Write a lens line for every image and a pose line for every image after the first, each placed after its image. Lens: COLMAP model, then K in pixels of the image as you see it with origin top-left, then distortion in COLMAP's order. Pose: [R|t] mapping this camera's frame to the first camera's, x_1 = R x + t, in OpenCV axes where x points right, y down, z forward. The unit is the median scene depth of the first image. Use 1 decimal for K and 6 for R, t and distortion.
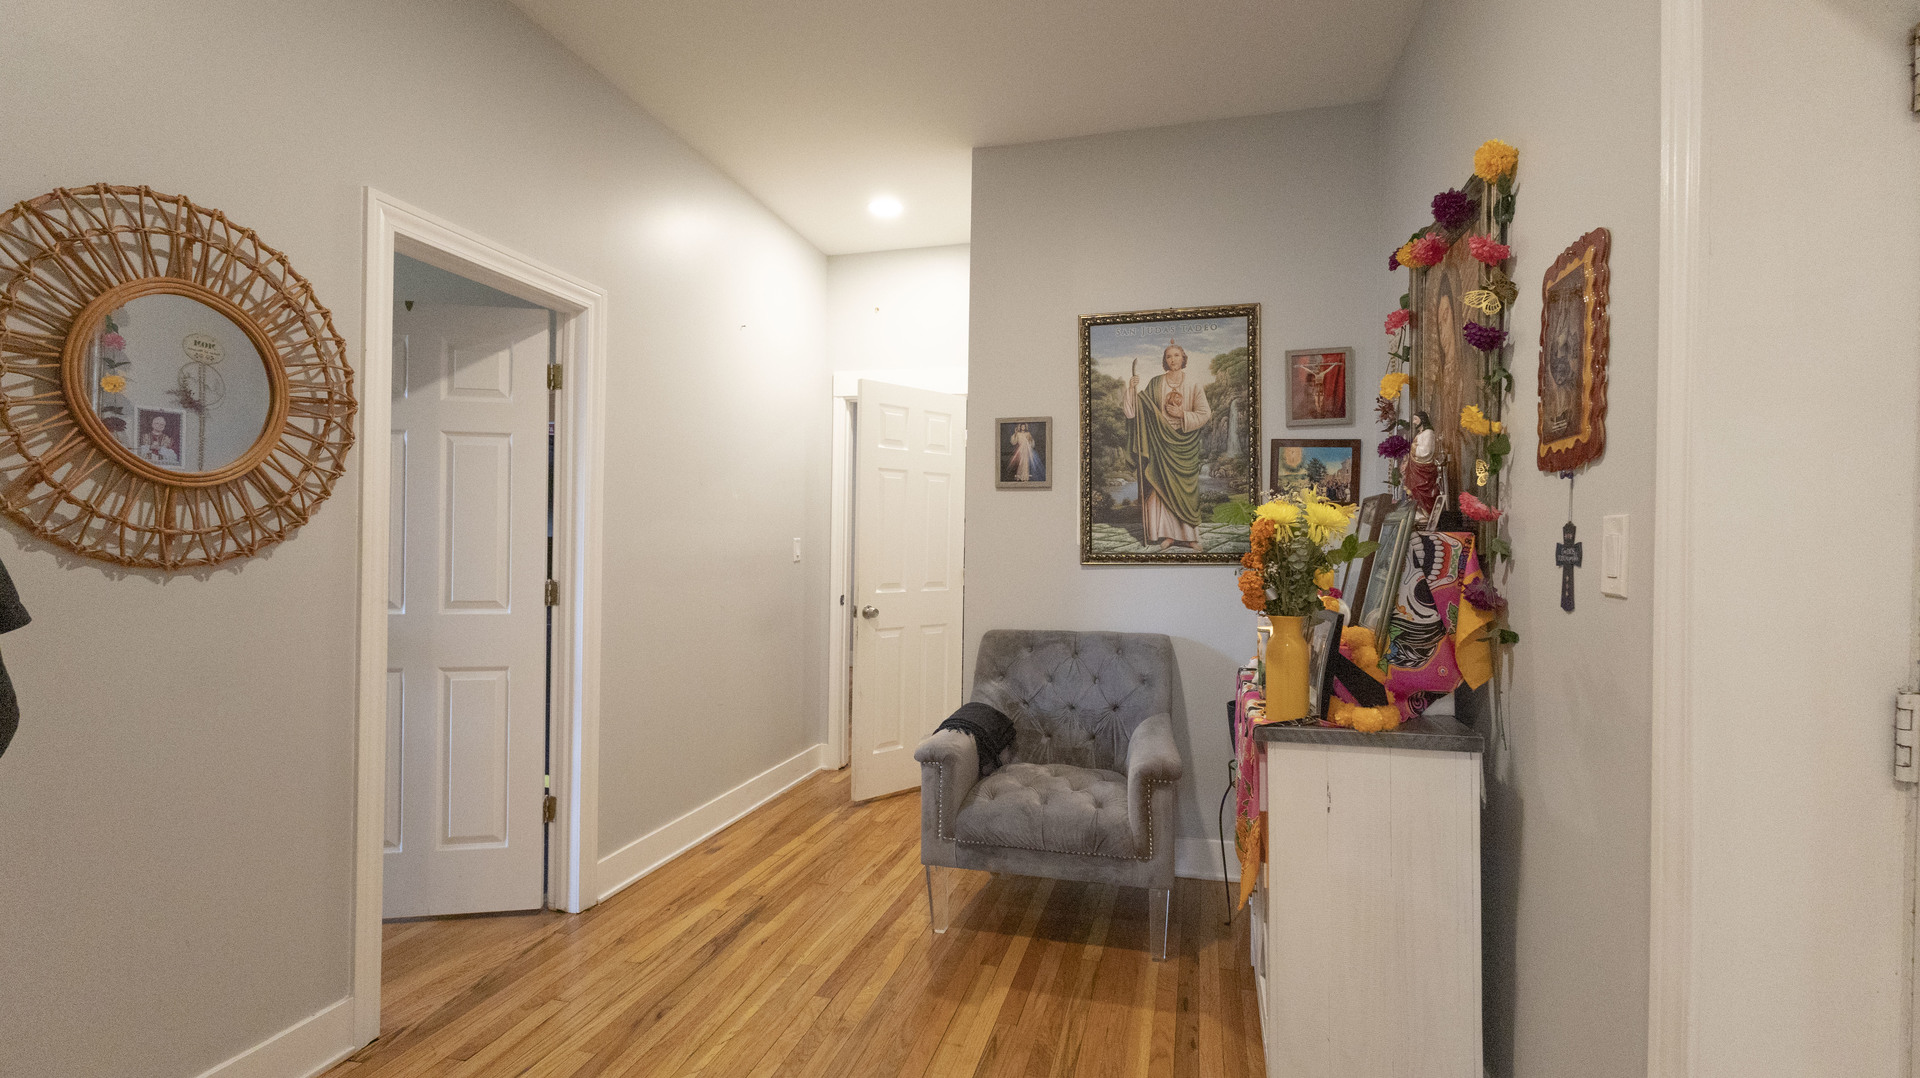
lens RADIAL K [[898.7, 0, 964.1], [0, 898.7, 537.6], [0, 0, 1]] dist [0.012249, 0.001803]
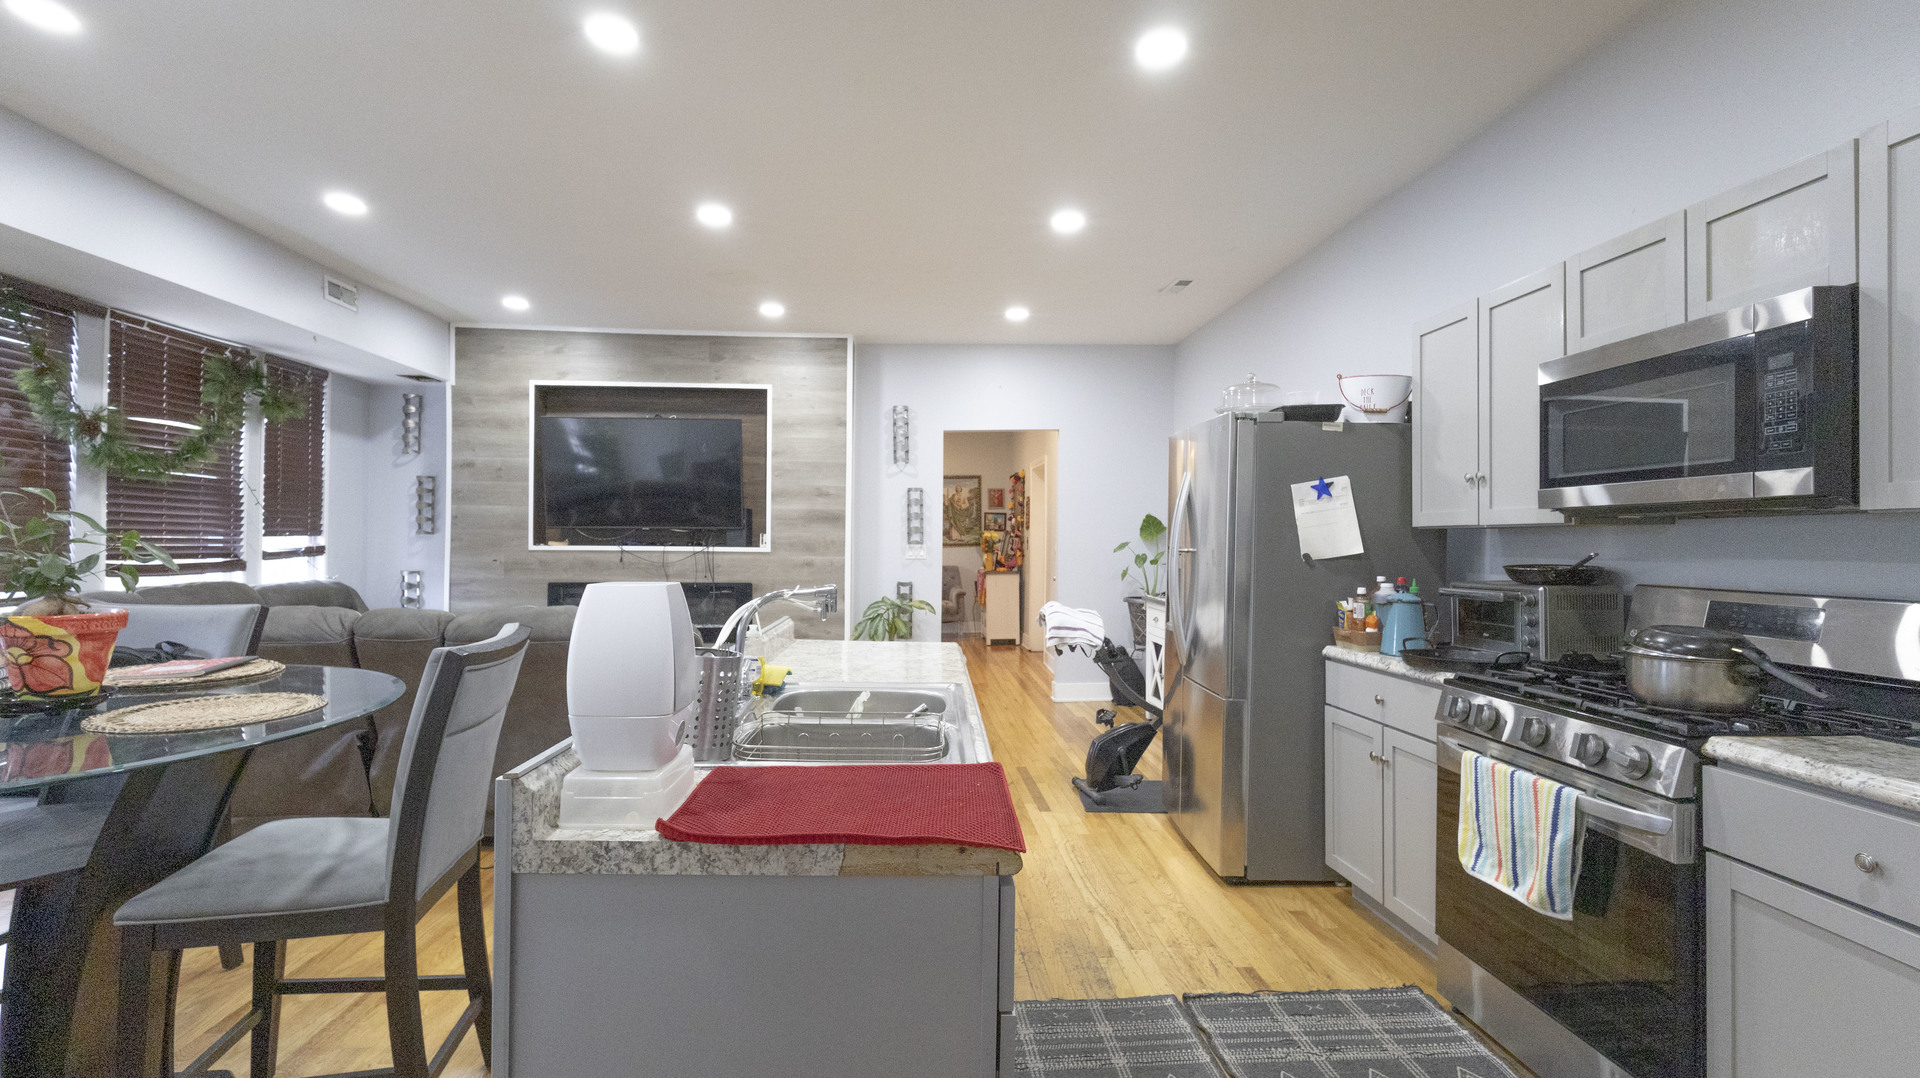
lens RADIAL K [[898.7, 0, 950.1], [0, 898.7, 536.6], [0, 0, 1]] dist [0.012249, 0.001803]
pose [[0.952854, -0.003753, 0.303407, -0.937559], [0.003727, 0.999993, 0.000663, -0.012681], [-0.303407, 0.000499, 0.952861, -2.541921]]
